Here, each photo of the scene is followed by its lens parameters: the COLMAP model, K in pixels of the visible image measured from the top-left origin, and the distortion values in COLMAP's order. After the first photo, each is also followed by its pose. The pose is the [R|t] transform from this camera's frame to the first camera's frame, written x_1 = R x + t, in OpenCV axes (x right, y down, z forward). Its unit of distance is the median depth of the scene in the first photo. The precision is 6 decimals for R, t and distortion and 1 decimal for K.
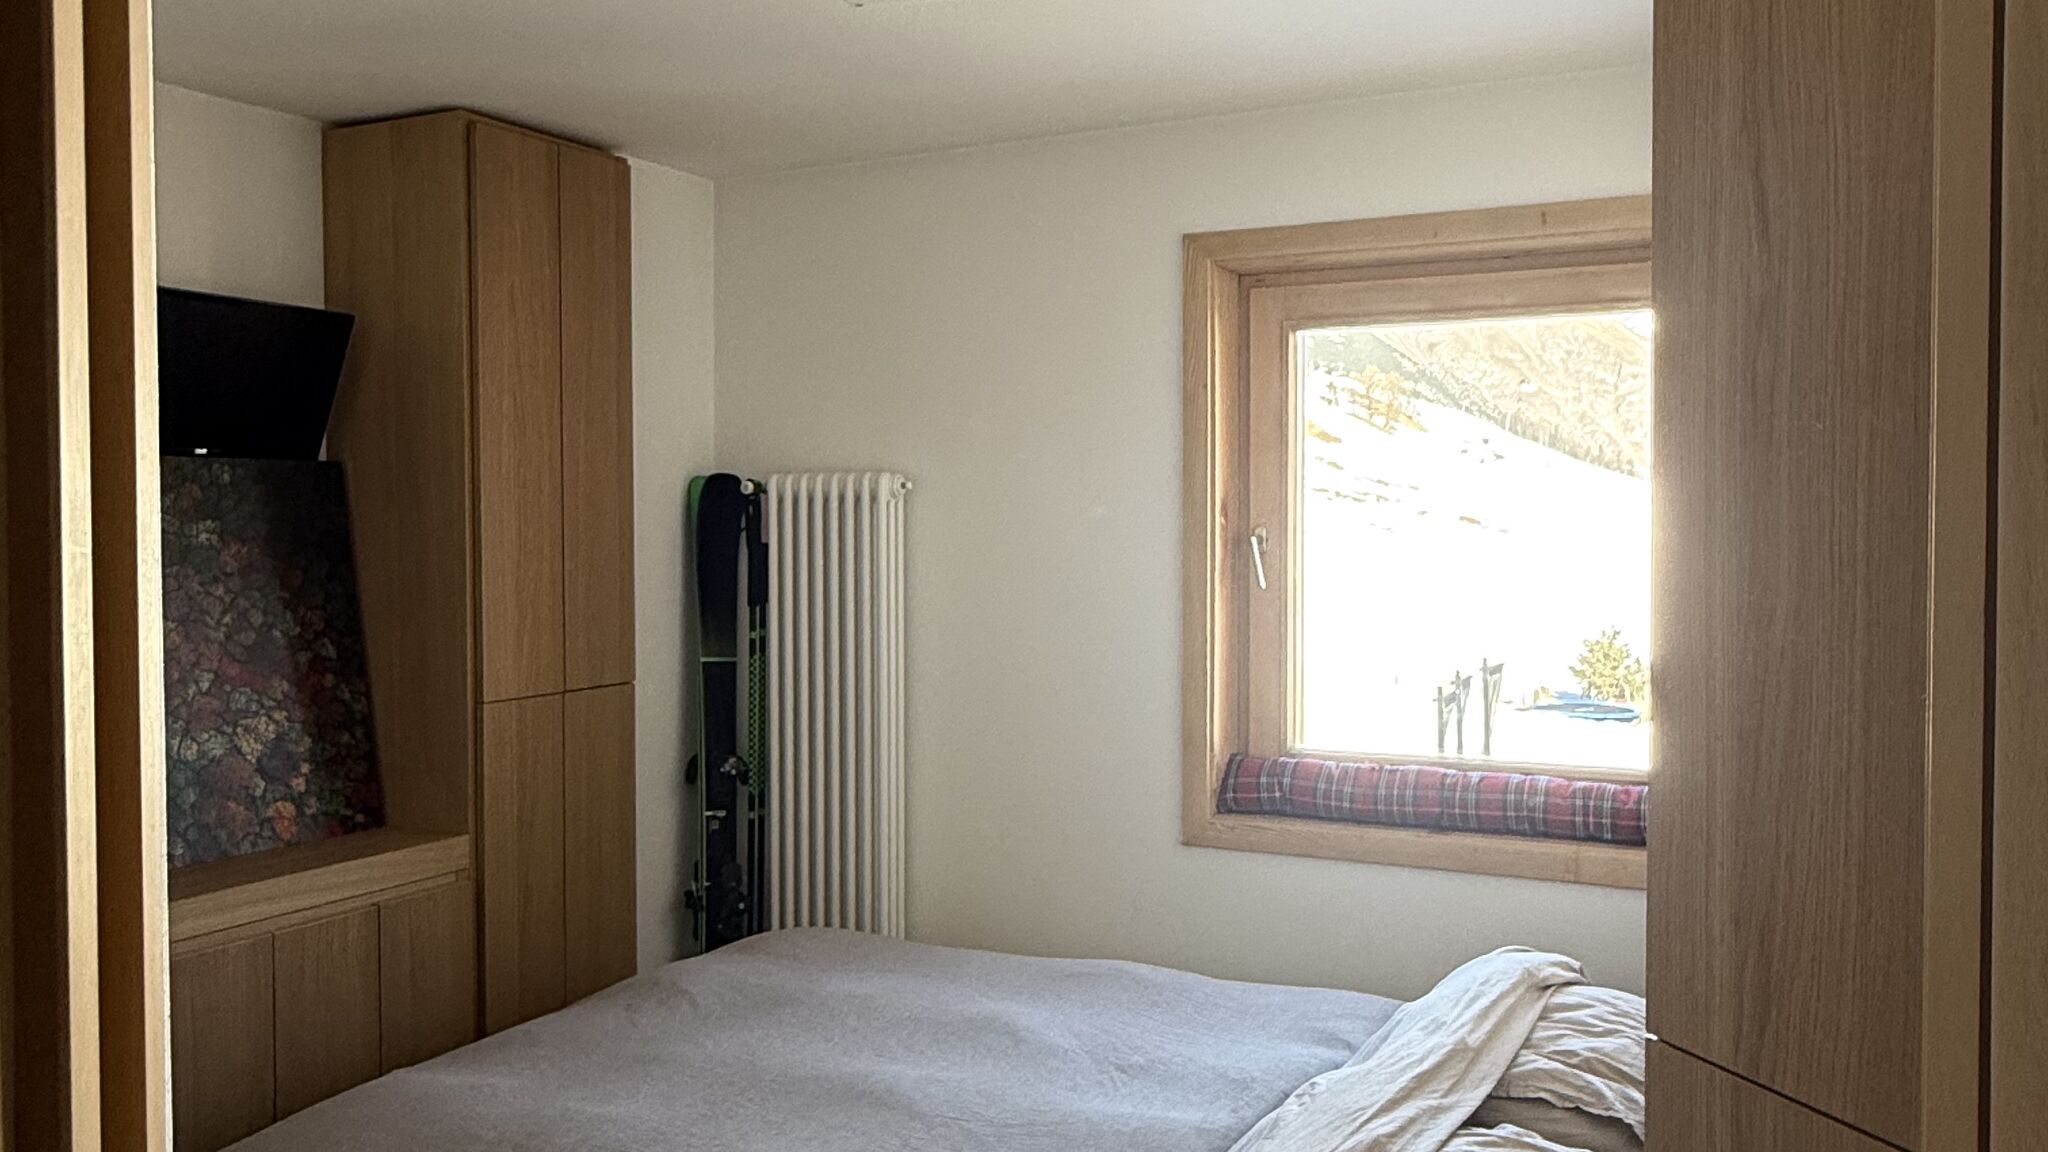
lens RADIAL K [[1688.2, 0, 1014.0], [0, 1688.2, 569.4], [0, 0, 1]] dist [0.041864, -0.018302]
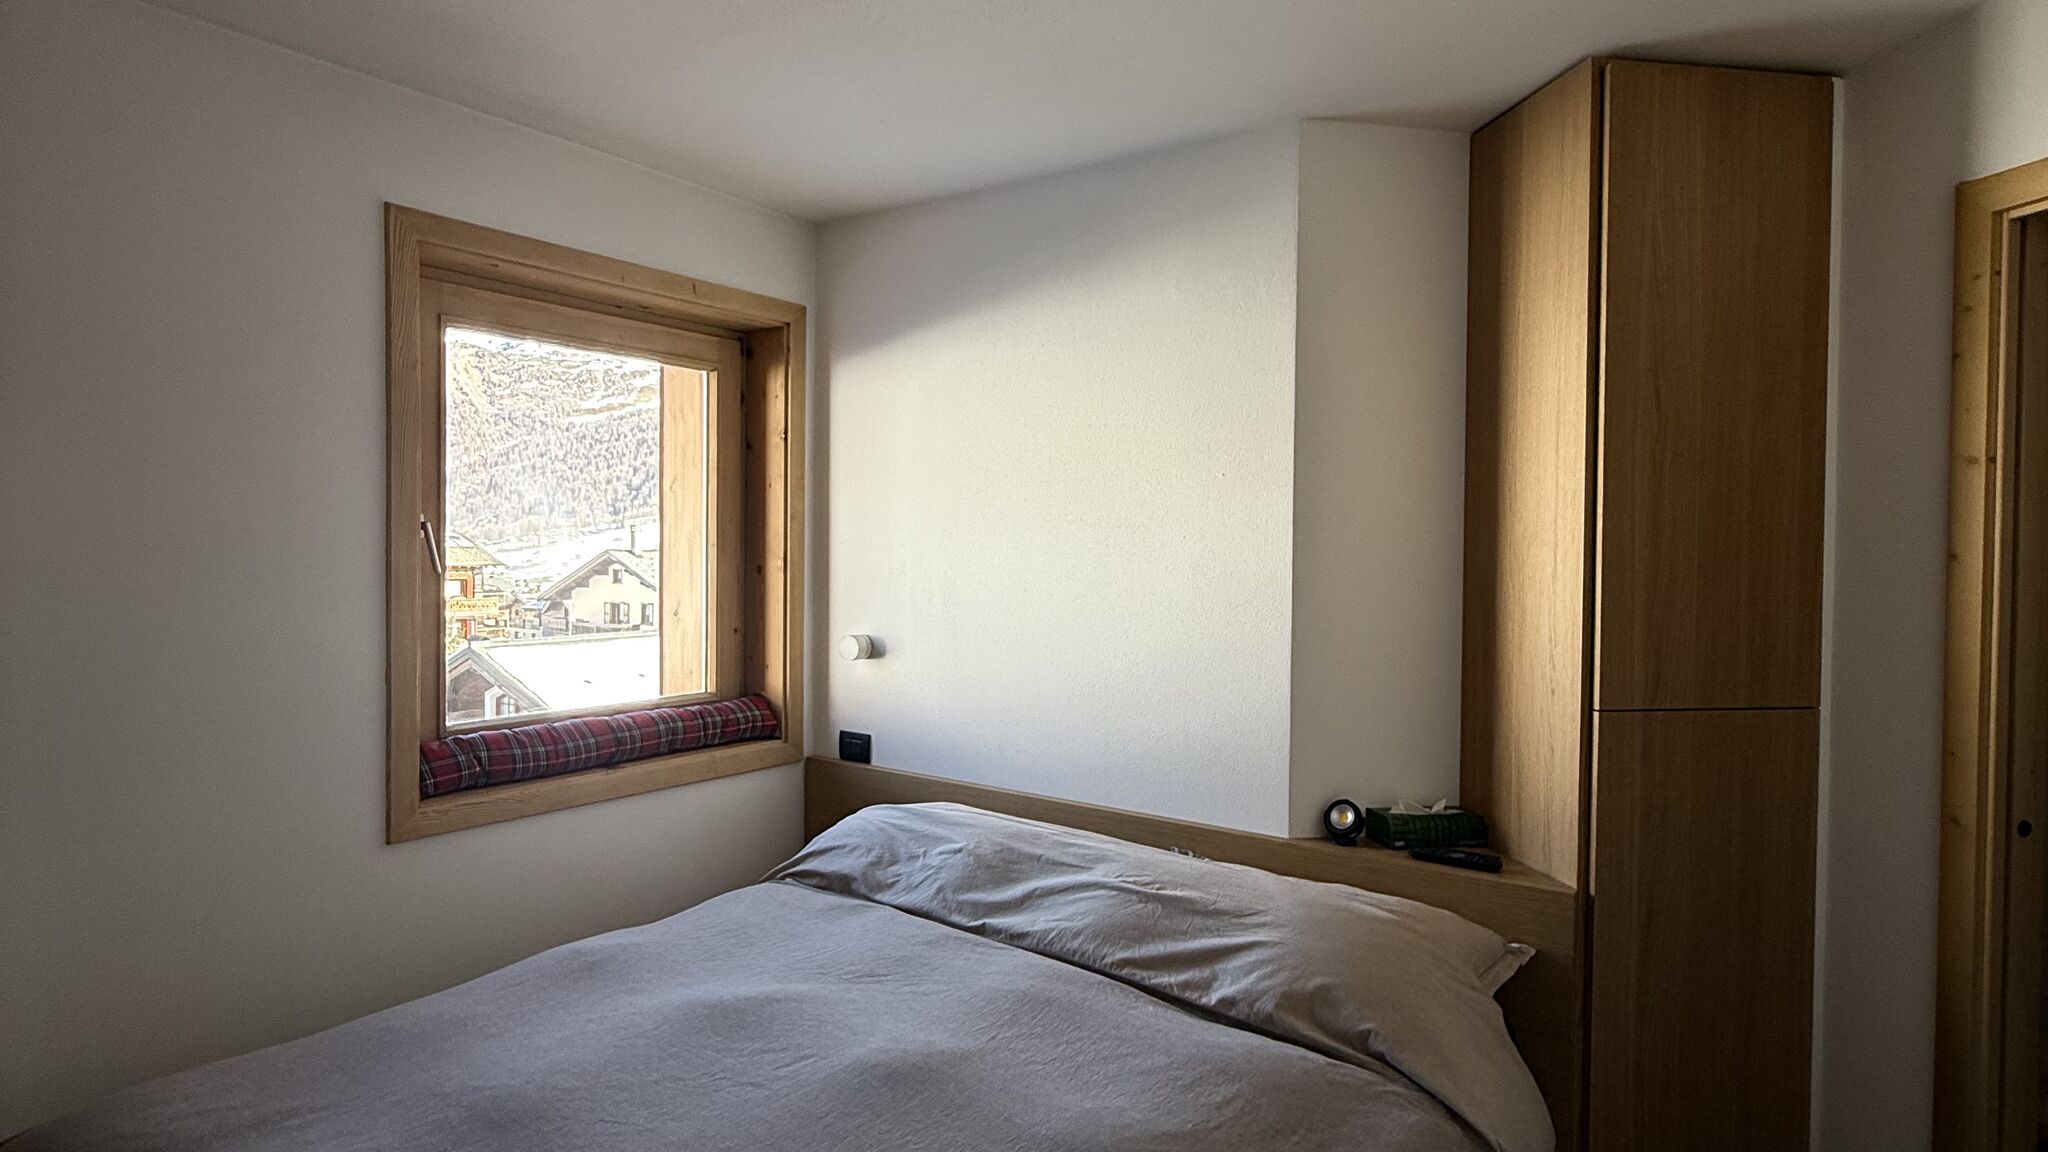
lens RADIAL K [[1086.9, 0, 1021.7], [0, 1086.9, 589.9], [0, 0, 1]] dist [0.002282, -0.000909]
pose [[0.160787, -0.041454, 0.986118, -0.463401], [0.014964, 0.999105, 0.039560, -0.000335], [-0.986876, 0.008395, 0.161263, 0.565368]]
